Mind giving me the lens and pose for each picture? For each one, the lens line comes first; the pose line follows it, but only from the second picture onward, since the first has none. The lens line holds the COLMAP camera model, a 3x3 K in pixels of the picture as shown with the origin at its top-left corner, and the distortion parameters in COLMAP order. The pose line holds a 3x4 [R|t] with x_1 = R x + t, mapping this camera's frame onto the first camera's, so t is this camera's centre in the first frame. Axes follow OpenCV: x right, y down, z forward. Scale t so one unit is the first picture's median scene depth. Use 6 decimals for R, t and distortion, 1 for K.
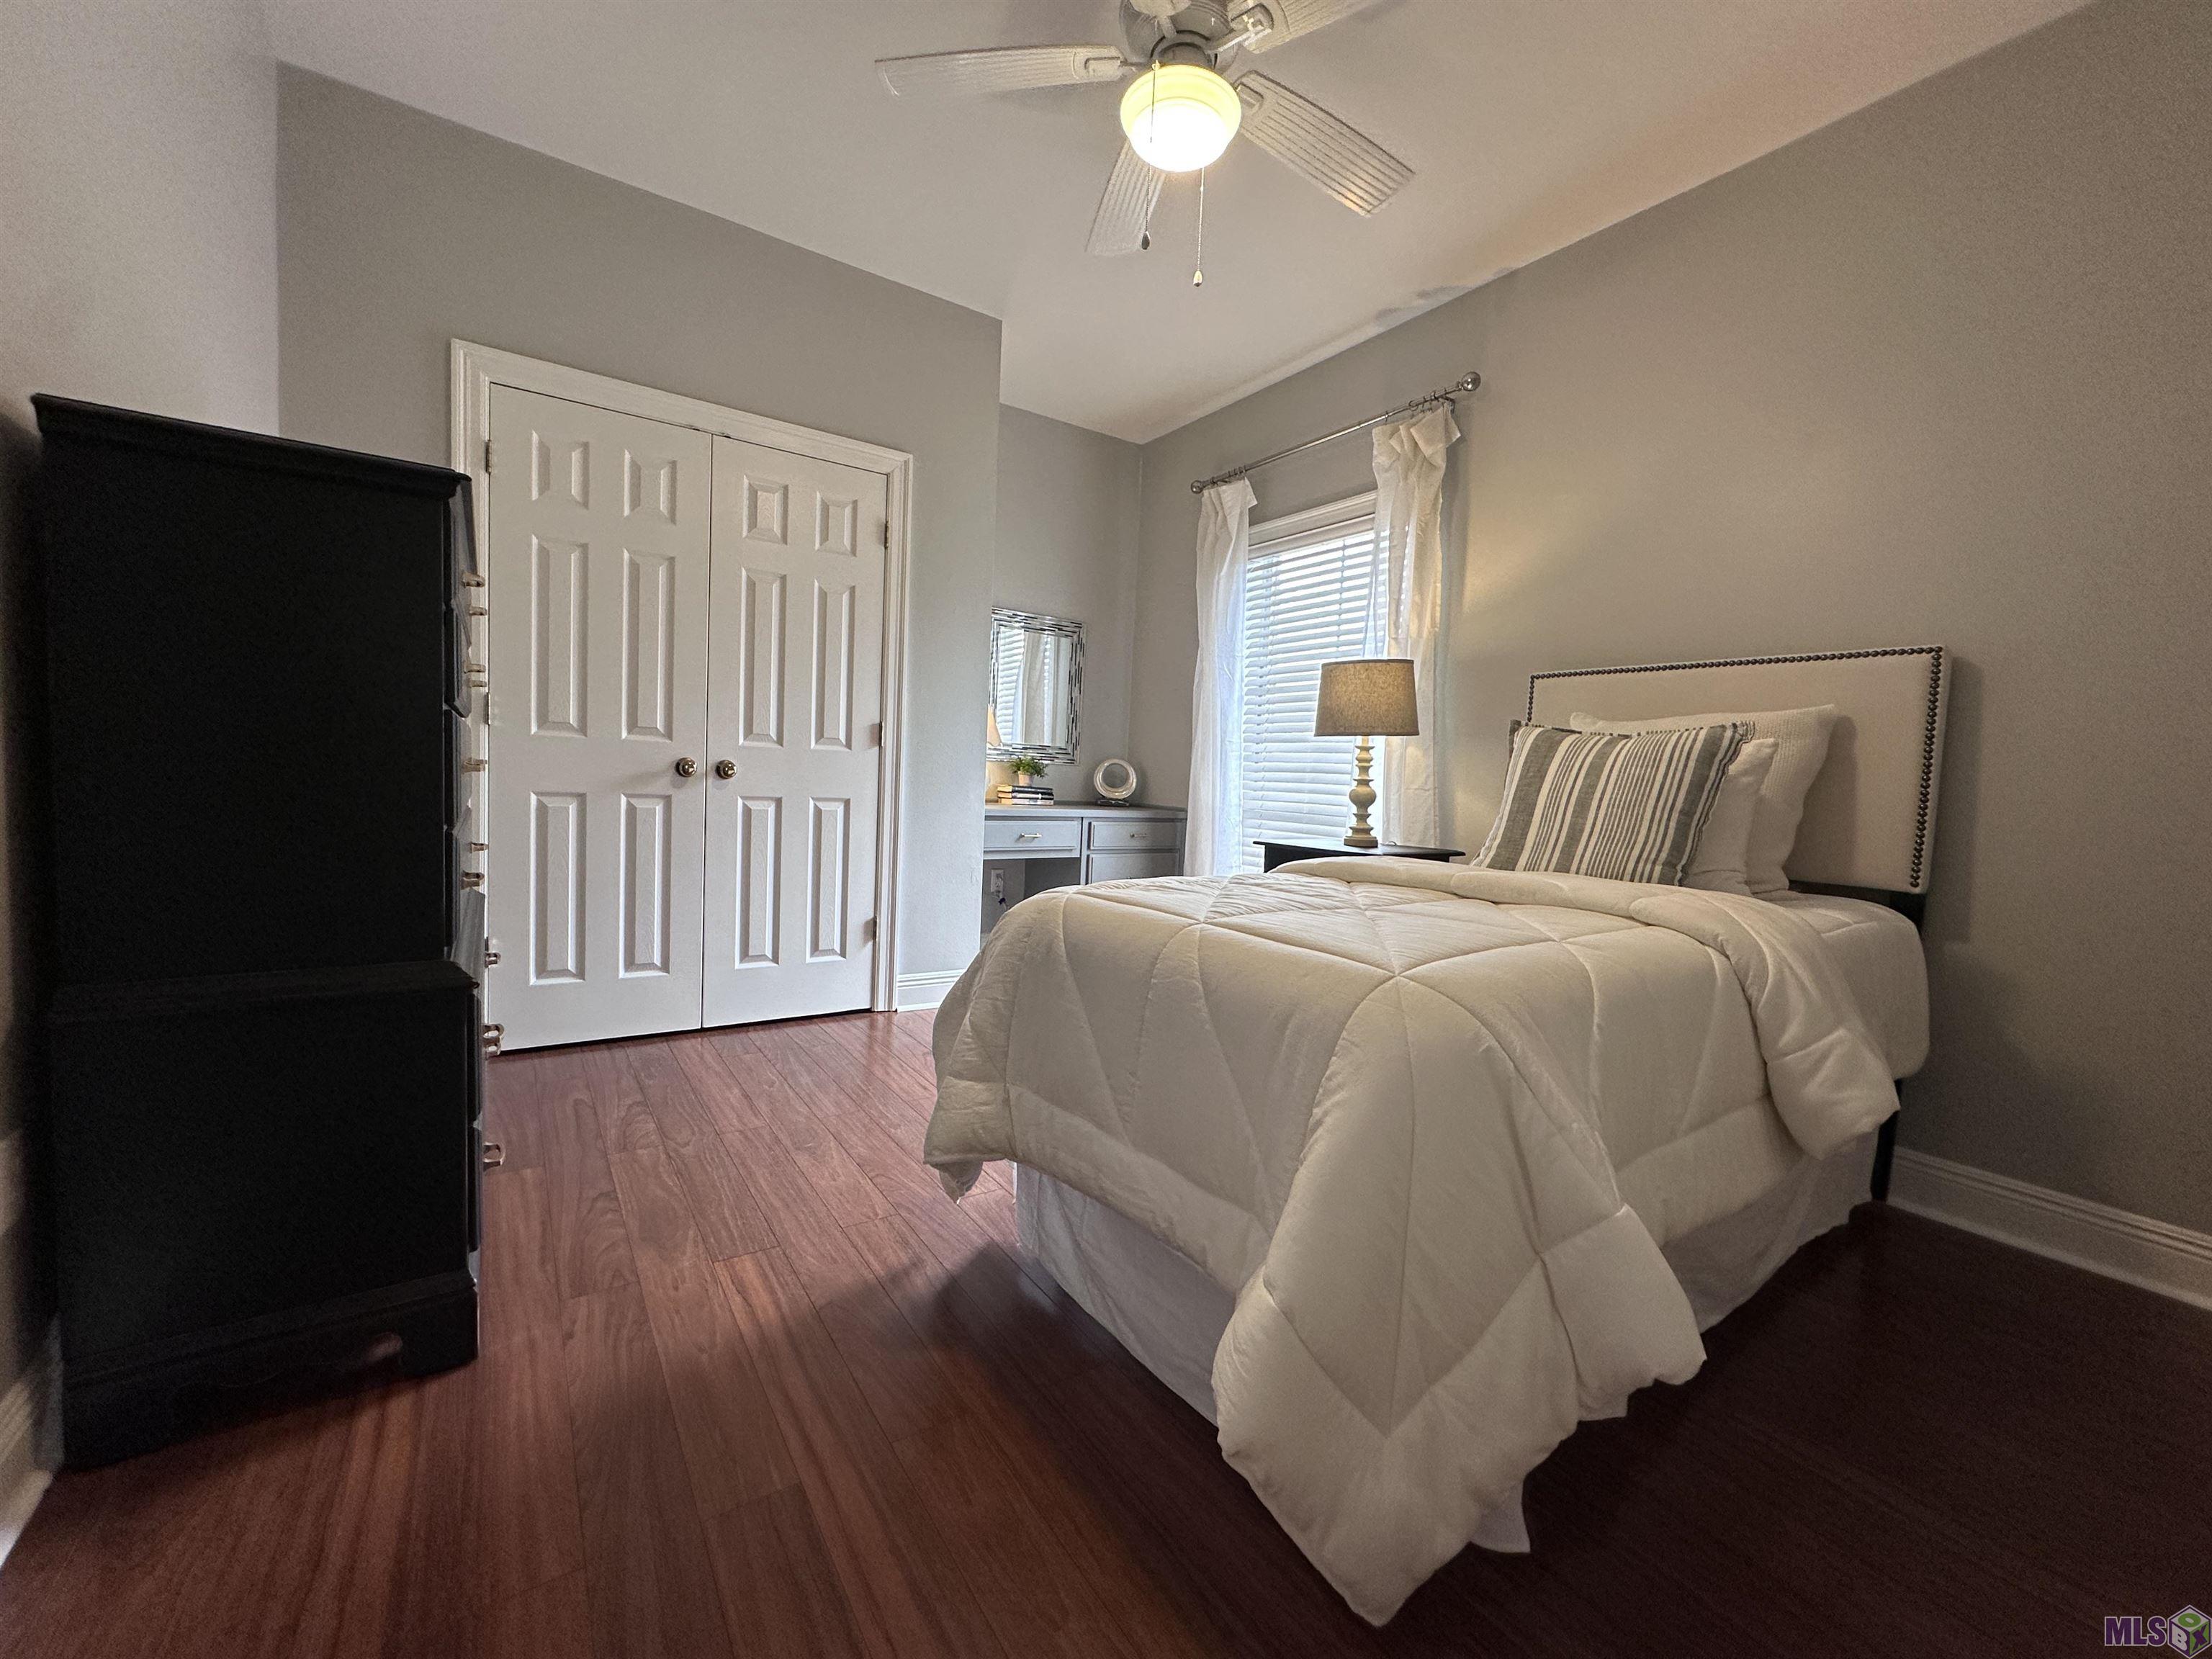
lens RADIAL K [[890.4, 0, 1106.0], [0, 890.4, 829.5], [0, 0, 1]] dist [-0.001682, -0.000008]
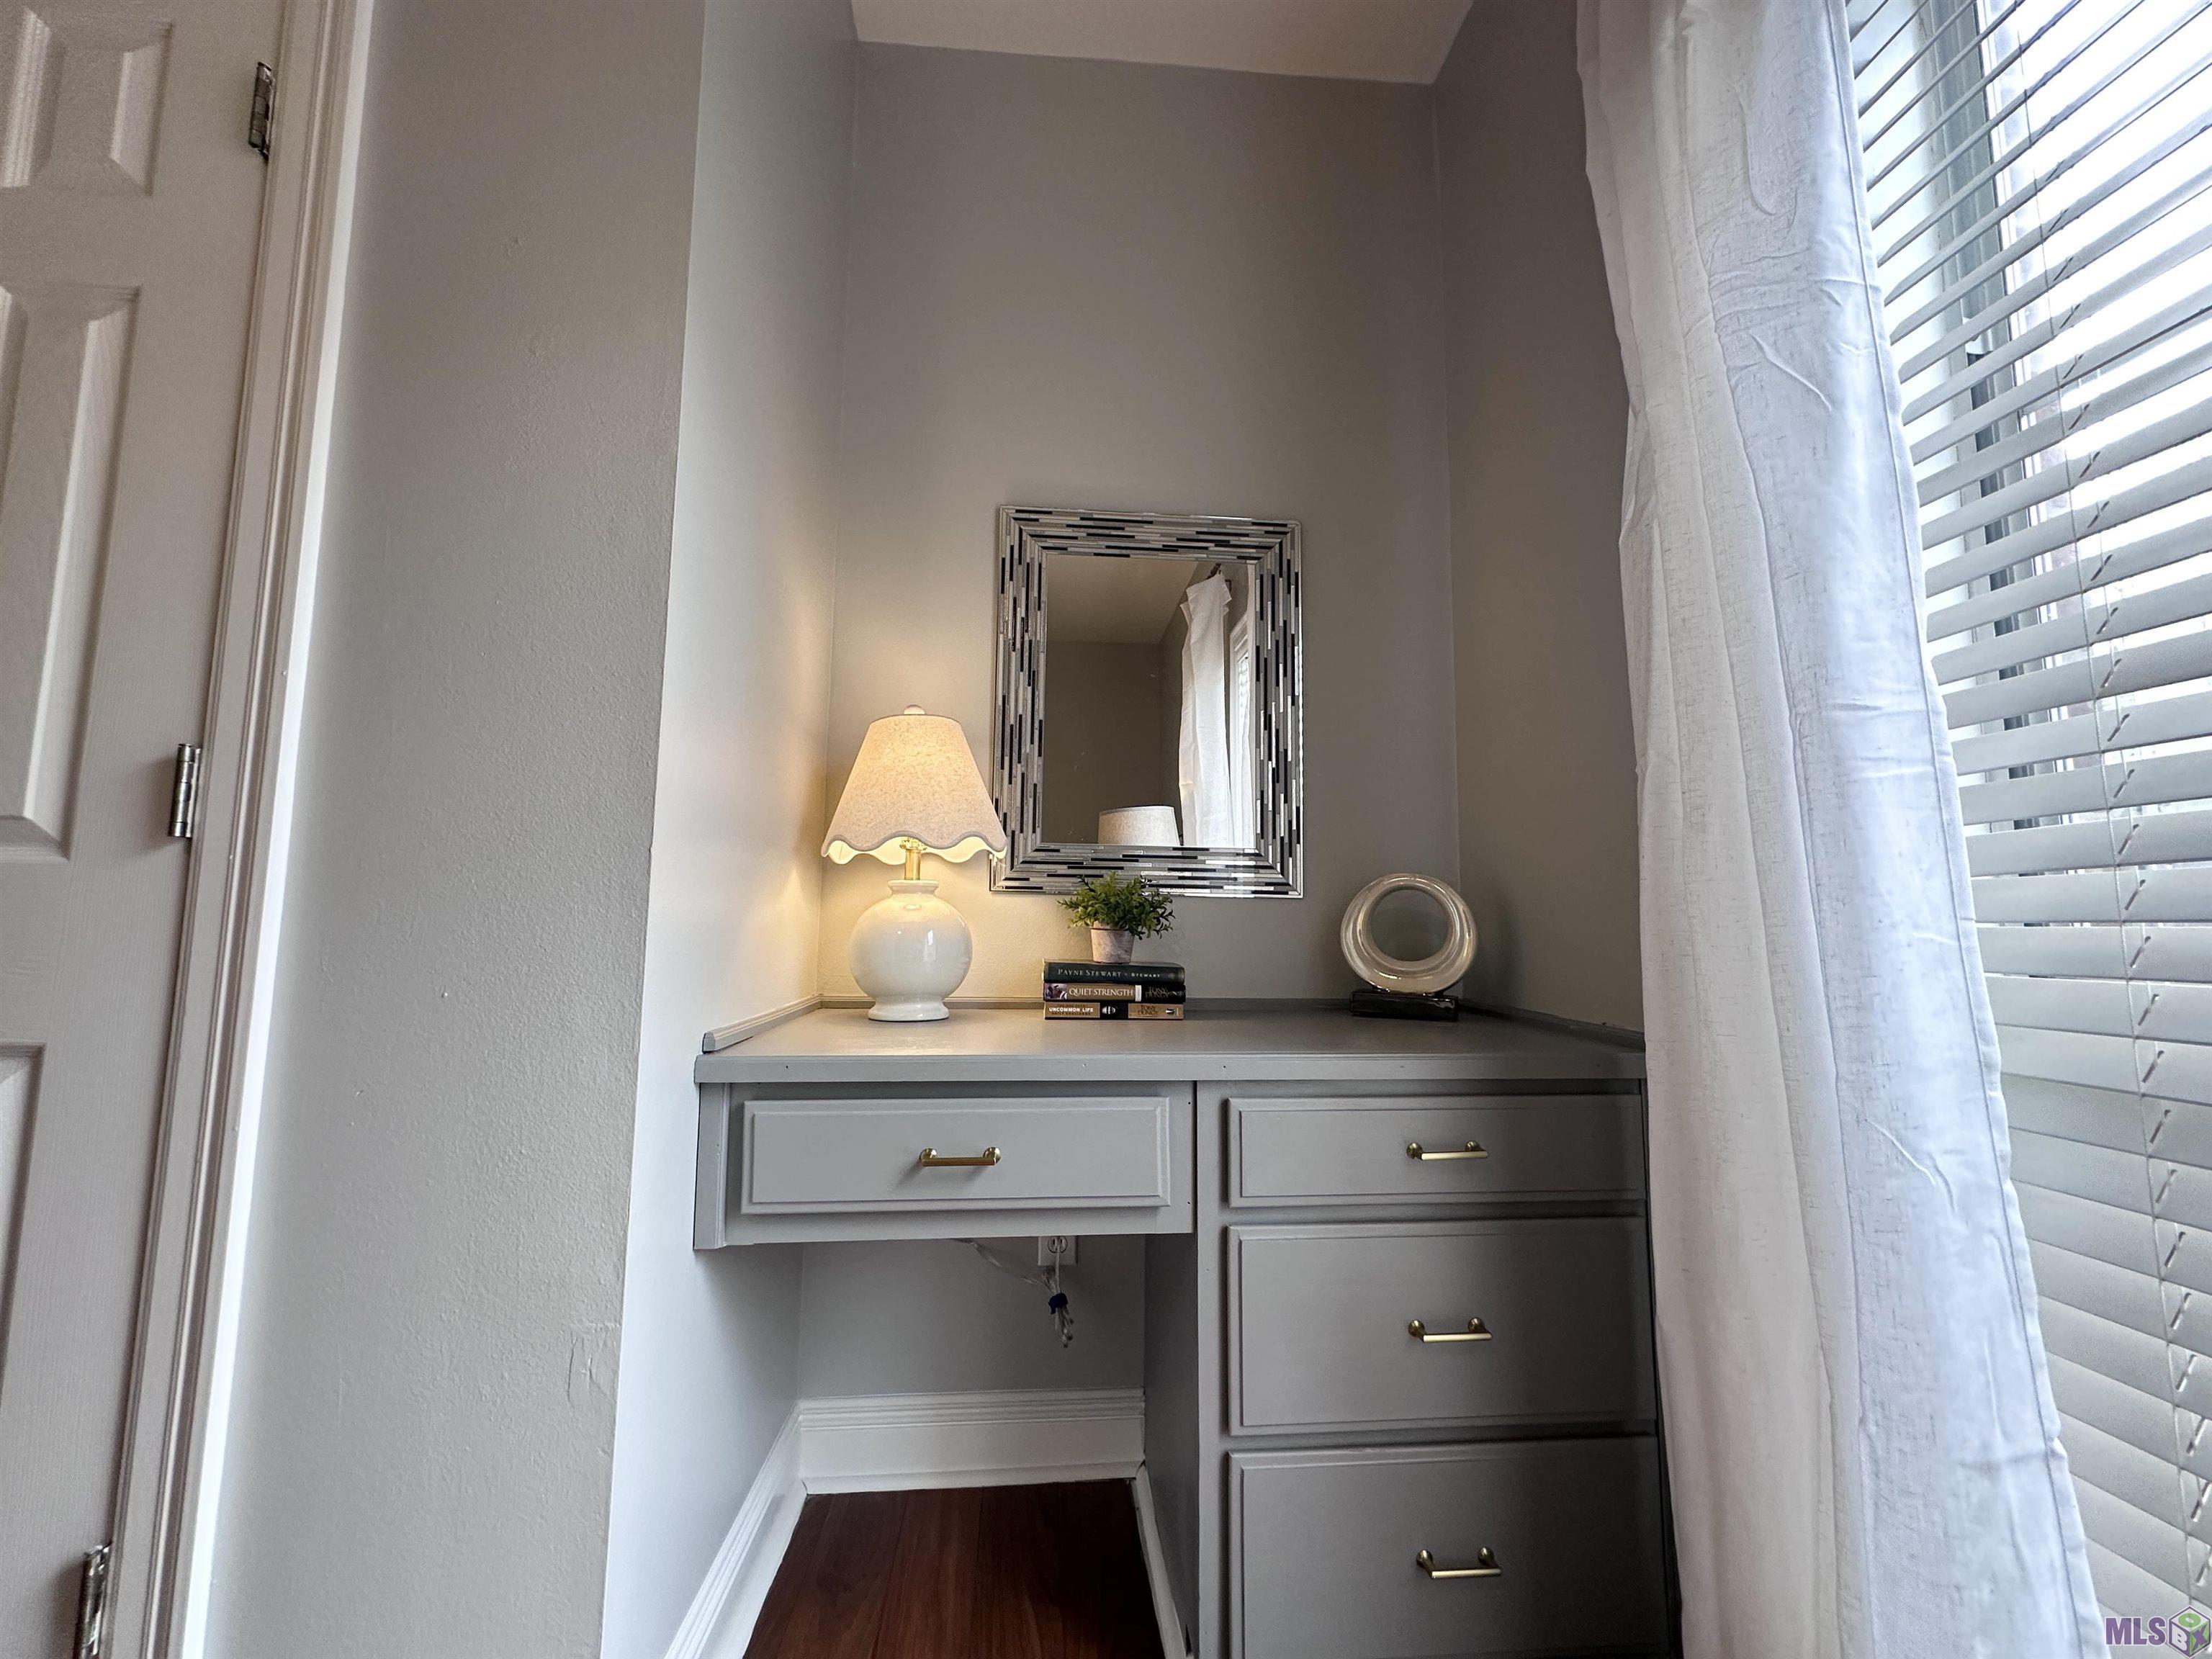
lens RADIAL K [[890.4, 0, 1106.0], [0, 890.4, 829.5], [0, 0, 1]] dist [-0.001682, -0.000008]
pose [[0.867427, -0.088782, -0.489580, 0.084127], [0.001419, 0.984389, -0.175998, -0.038866], [0.497563, 0.151971, 0.854012, 0.695652]]
